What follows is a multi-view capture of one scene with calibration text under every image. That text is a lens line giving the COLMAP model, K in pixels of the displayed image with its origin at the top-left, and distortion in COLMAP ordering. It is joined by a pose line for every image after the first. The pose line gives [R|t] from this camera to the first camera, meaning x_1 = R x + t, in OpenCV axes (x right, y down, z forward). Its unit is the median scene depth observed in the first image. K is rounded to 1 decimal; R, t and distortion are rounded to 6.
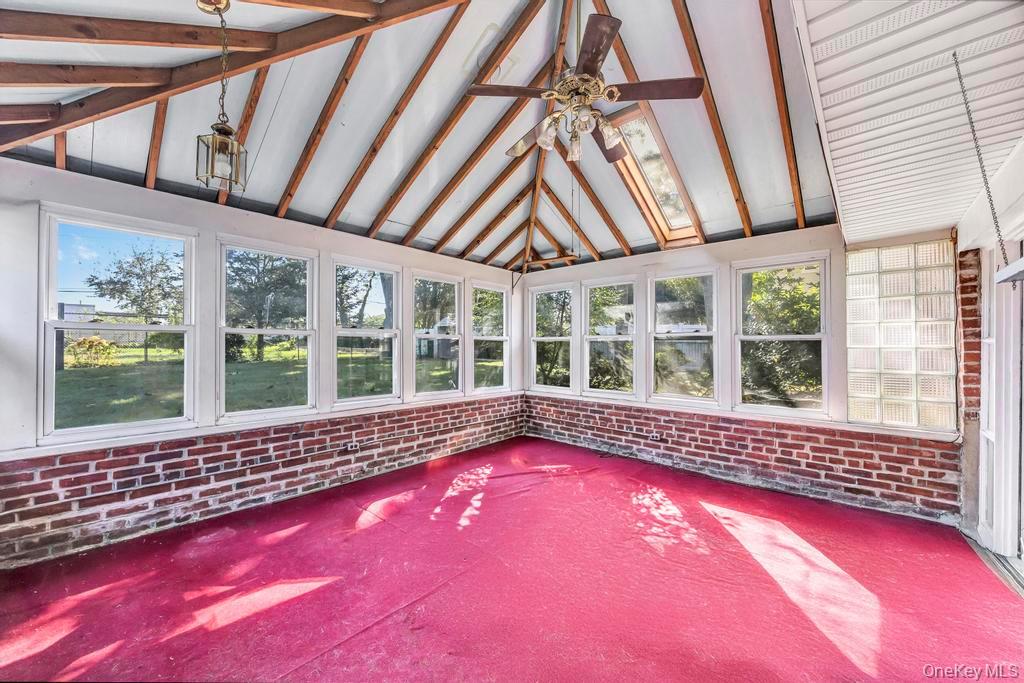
lens RADIAL K [[386.3, 0, 512.0], [0, 386.3, 341.5], [0, 0, 1]] dist [-0.000064, -0.000003]
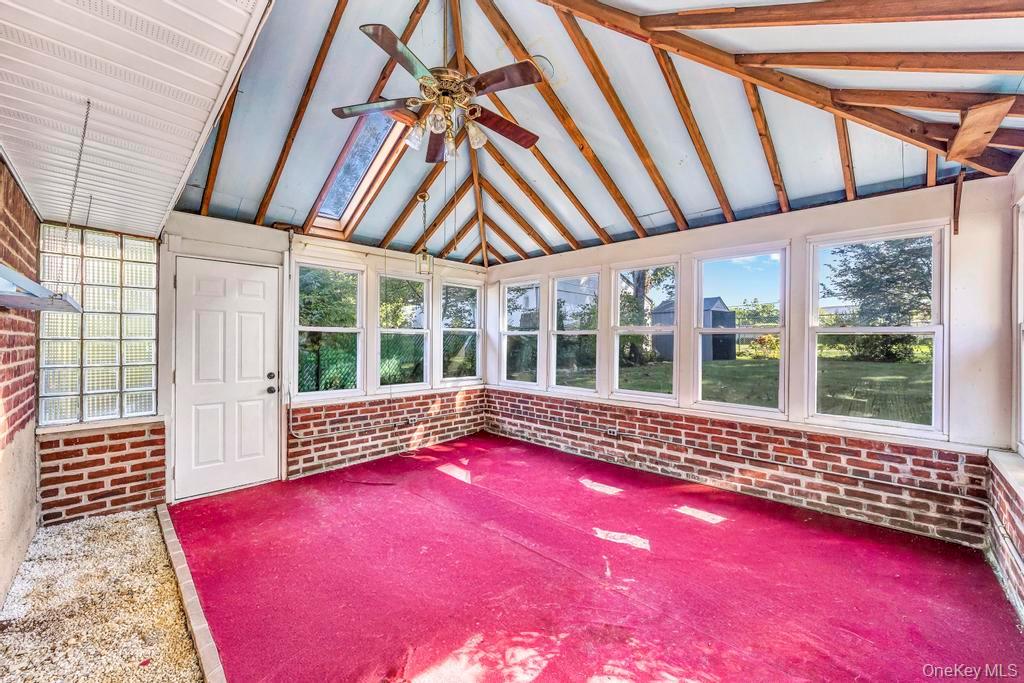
lens RADIAL K [[386.3, 0, 512.0], [0, 386.3, 341.5], [0, 0, 1]] dist [-0.000064, -0.000003]
pose [[-0.017640, 0.006103, -0.999826, 0.699751], [0.015171, 0.999868, 0.005835, -0.004332], [0.999729, -0.015065, -0.017731, 0.709860]]
